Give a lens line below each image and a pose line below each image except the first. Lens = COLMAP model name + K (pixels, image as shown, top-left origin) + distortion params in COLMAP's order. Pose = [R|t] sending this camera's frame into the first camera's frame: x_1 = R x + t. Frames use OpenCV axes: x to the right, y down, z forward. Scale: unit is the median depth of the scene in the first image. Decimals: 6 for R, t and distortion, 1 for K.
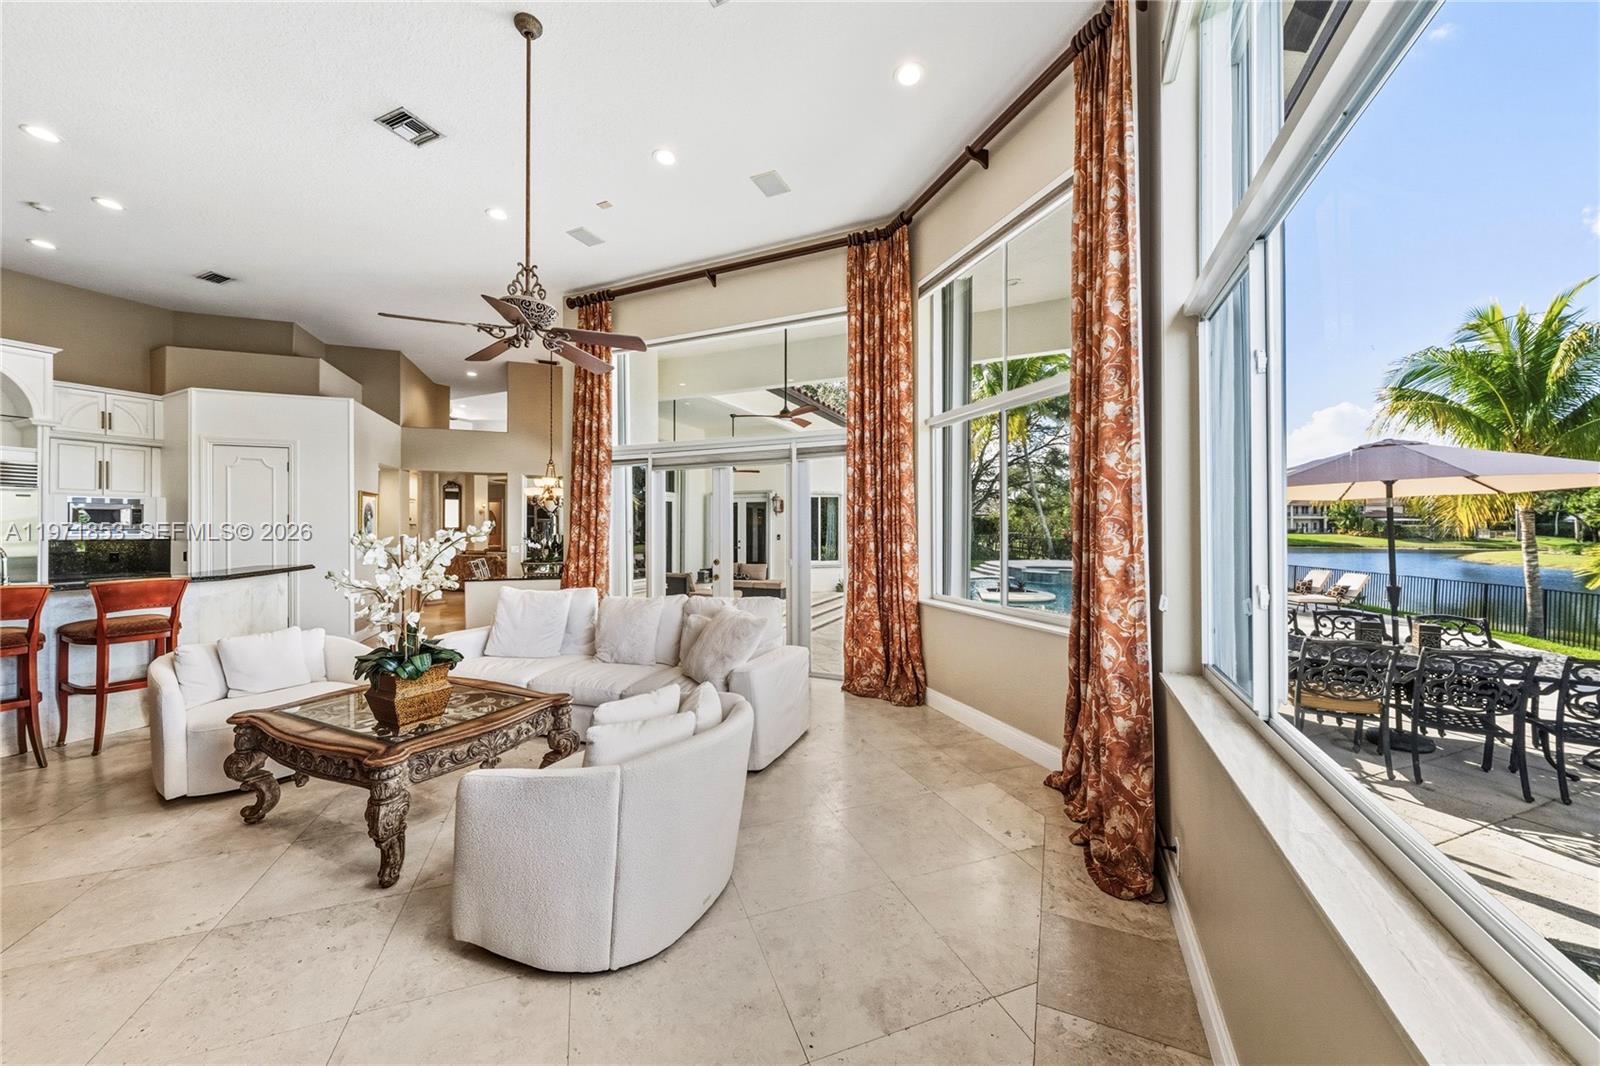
lens RADIAL K [[567.5, 0, 800.0], [0, 567.5, 533.0], [0, 0, 1]] dist [-0.000110, 0.000026]
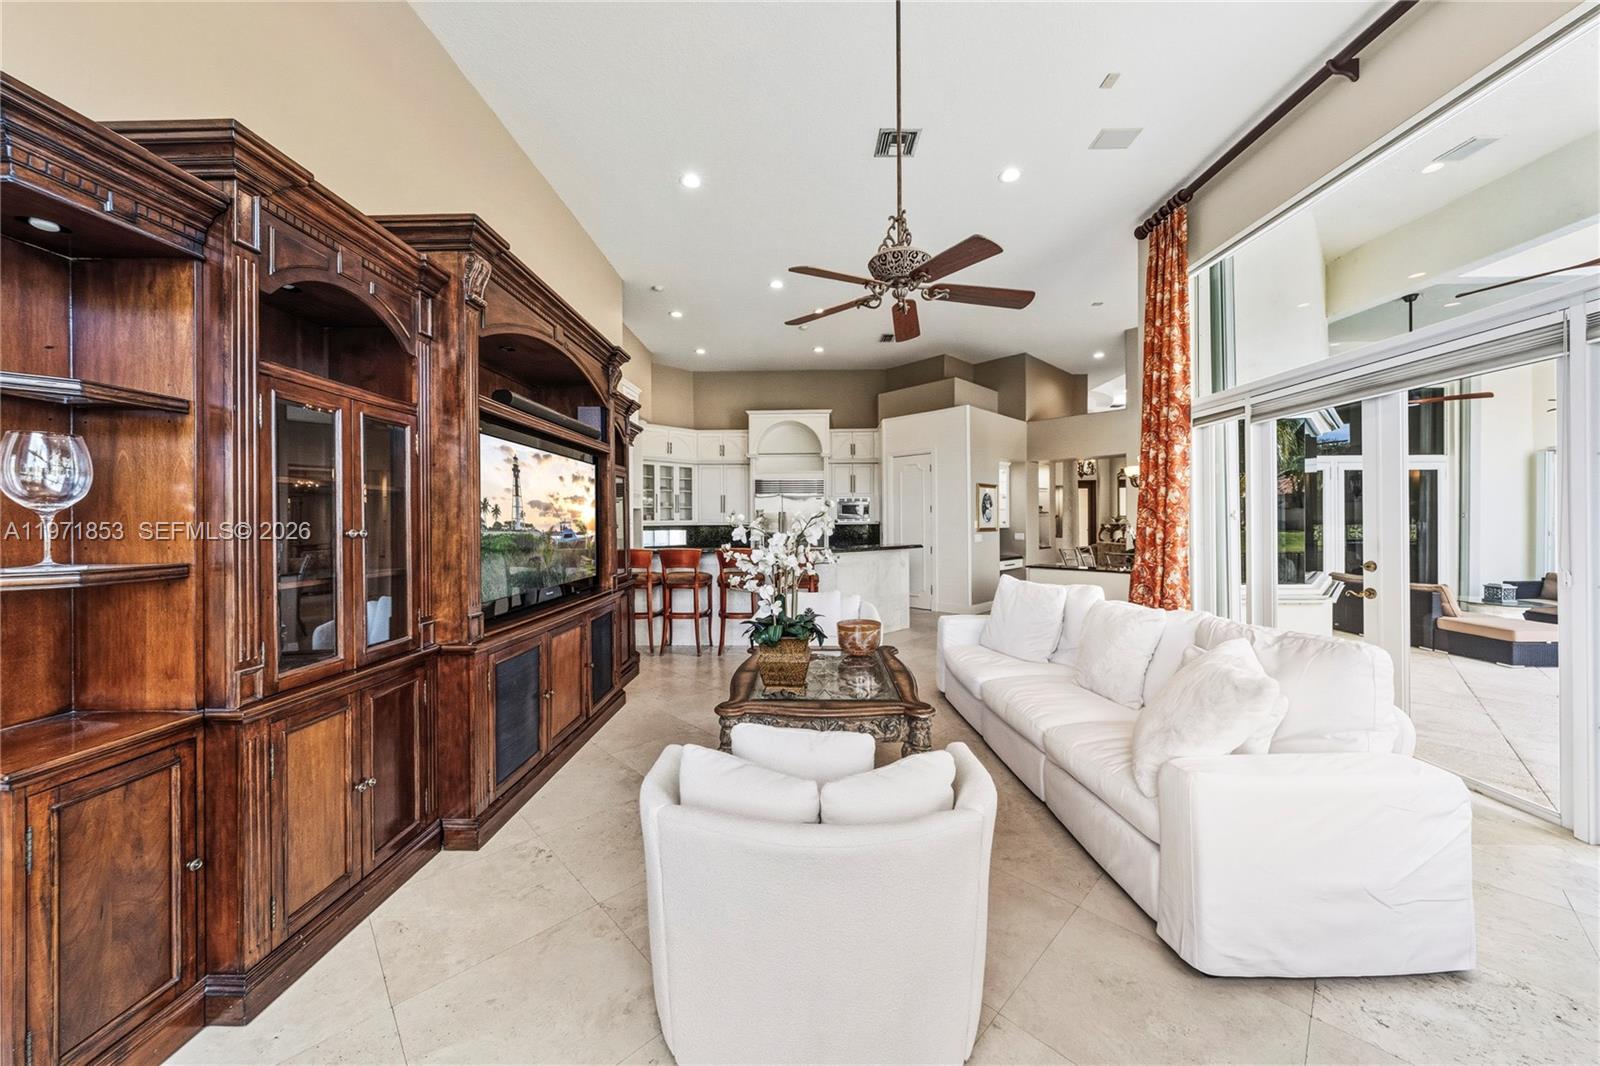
lens RADIAL K [[548.2, 0, 793.9], [0, 548.2, 525.2], [0, 0, 1]] dist [-0.001147, -0.000123]
pose [[0.393508, 0.003349, -0.919315, 0.123365], [0.001181, 0.999991, 0.004149, 0.007304], [0.919321, -0.002718, 0.393500, 0.247543]]
